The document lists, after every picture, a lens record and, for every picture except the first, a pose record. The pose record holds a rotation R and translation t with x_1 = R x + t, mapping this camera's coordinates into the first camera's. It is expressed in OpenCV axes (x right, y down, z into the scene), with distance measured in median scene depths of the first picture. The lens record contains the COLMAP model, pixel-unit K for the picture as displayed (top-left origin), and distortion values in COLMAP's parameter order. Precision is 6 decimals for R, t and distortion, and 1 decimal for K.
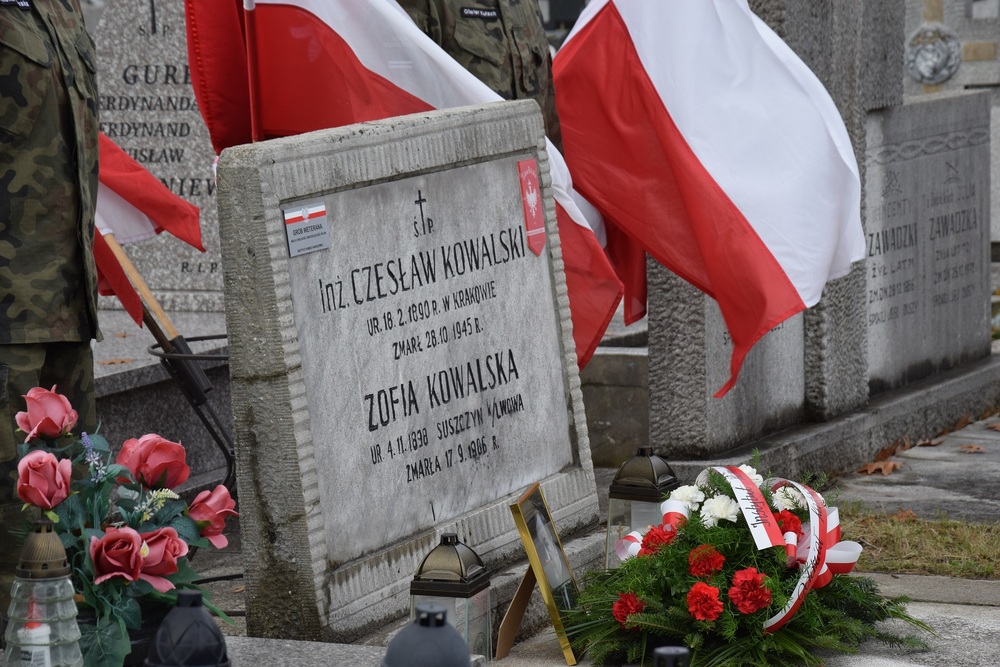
lens RADIAL K [[2852.9, 0, 500.0], [0, 2852.9, 333.5], [0, 0, 1]] dist [0.675949, 1.265606]
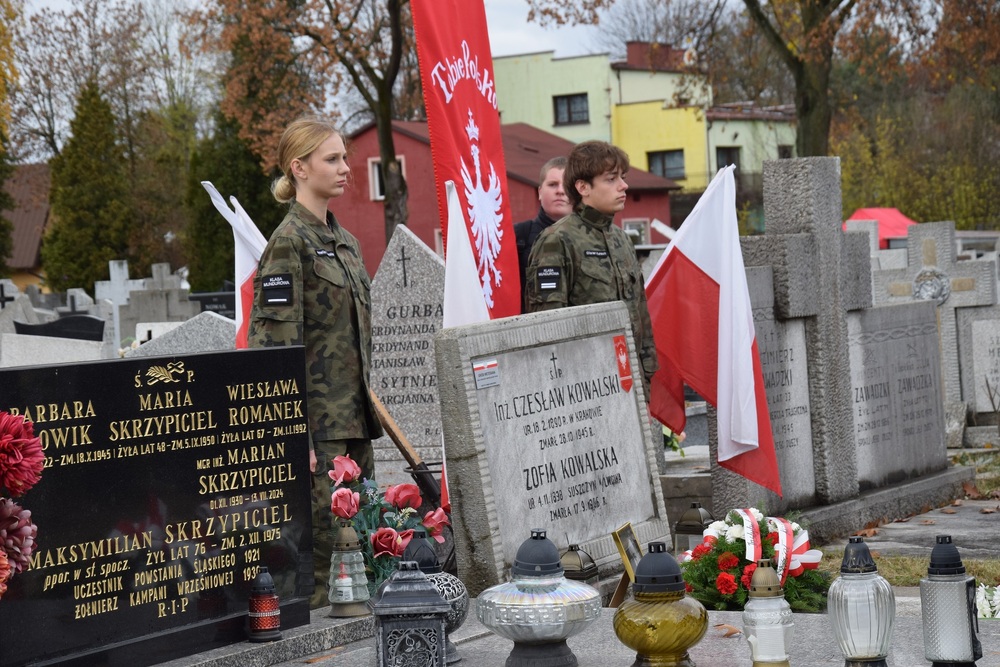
lens RADIAL K [[2057.4, 0, 500.0], [0, 2057.4, 333.5], [0, 0, 1]] dist [0.244236, 0.161432]
pose [[0.996255, -0.041281, -0.075975, 0.034453], [0.034577, 0.995561, -0.087537, 0.045407], [0.079251, 0.084583, 0.993260, -0.232612]]
